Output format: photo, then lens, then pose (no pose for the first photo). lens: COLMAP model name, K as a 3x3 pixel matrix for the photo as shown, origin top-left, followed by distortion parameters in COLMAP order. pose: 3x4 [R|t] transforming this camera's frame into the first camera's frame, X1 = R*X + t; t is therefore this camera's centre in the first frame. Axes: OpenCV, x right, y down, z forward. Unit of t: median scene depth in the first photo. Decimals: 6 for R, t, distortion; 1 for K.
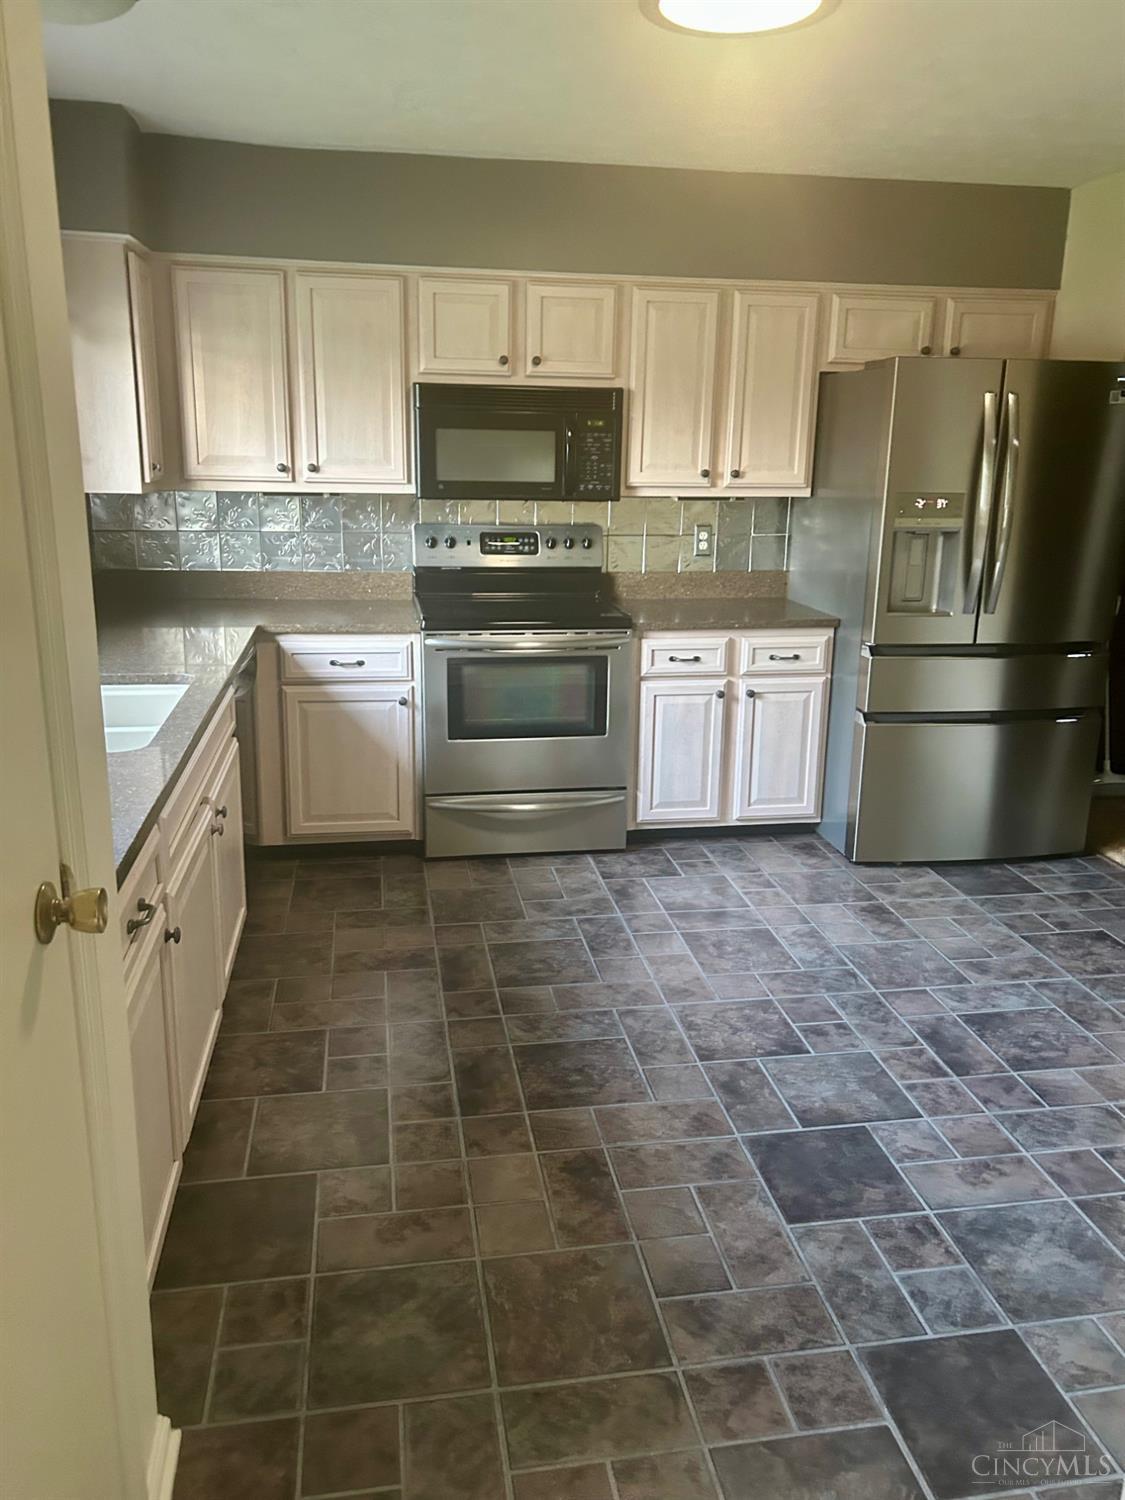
lens RADIAL K [[1131.1, 0, 561.0], [0, 1131.1, 745.8], [0, 0, 1]] dist [0.000653, 0.011269]
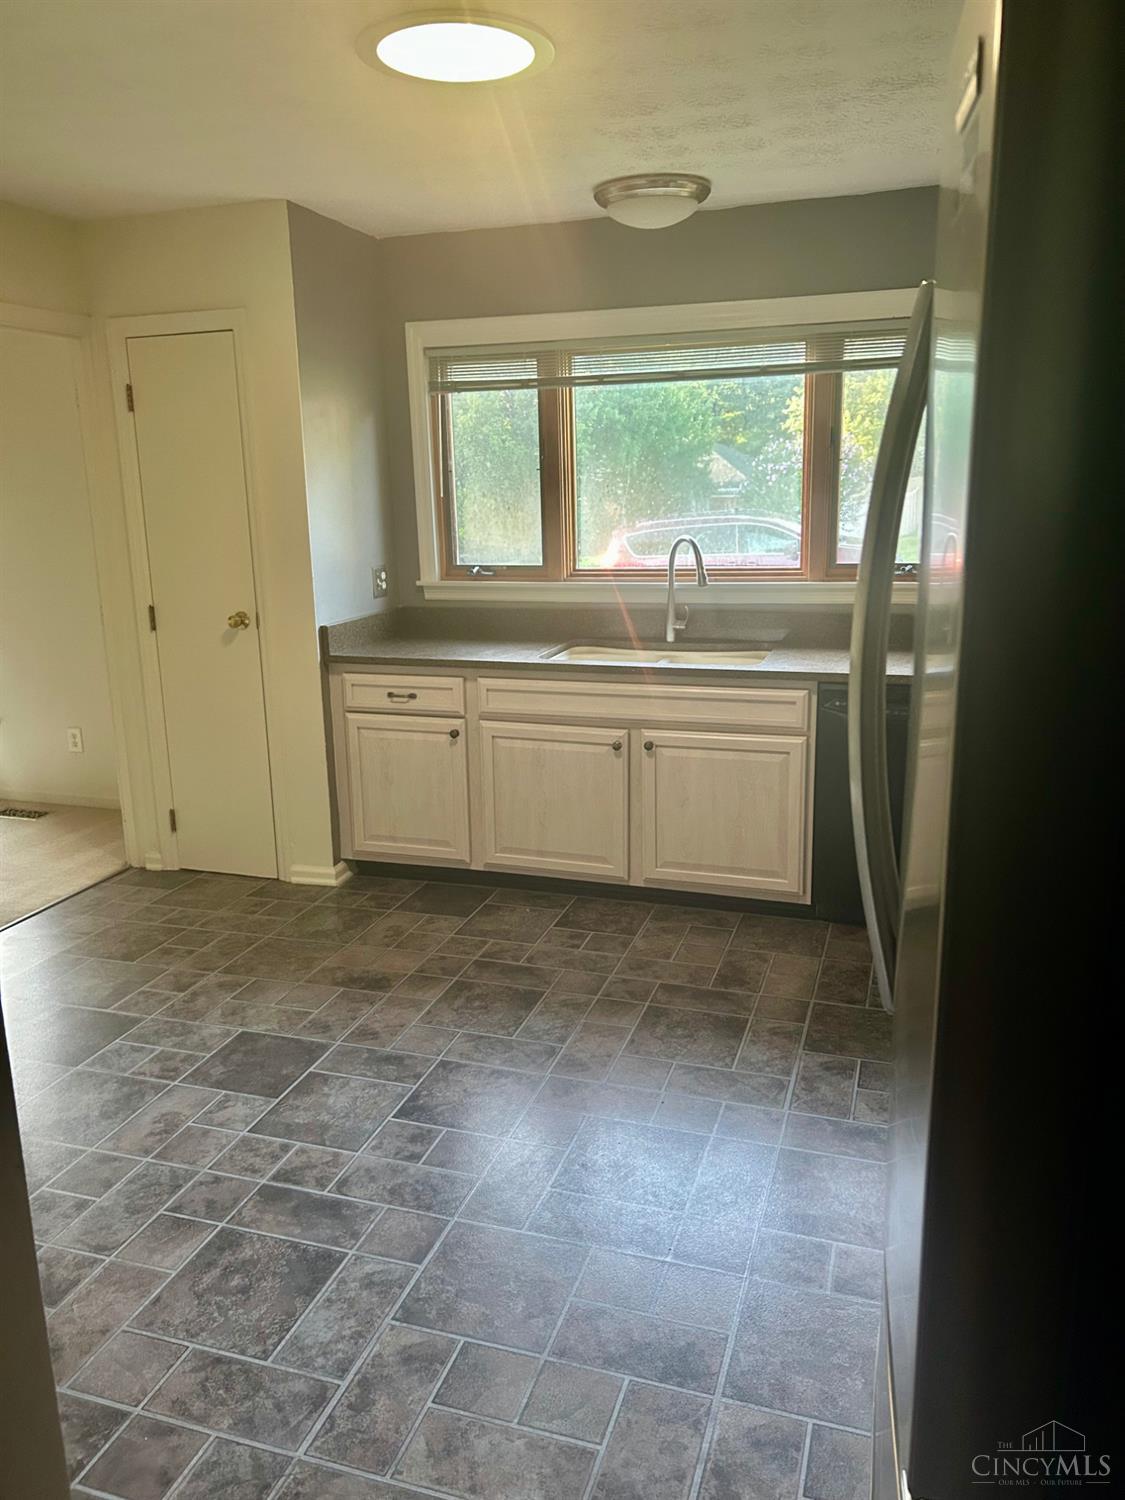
lens RADIAL K [[1131.1, 0, 562.0], [0, 1131.1, 748.2], [0, 0, 1]] dist [0.000653, 0.011269]
pose [[-0.464564, 0.202137, -0.862161, 0.977299], [-0.220675, 0.916459, 0.333775, -0.387434], [0.857603, 0.345317, -0.381147, 1.477495]]
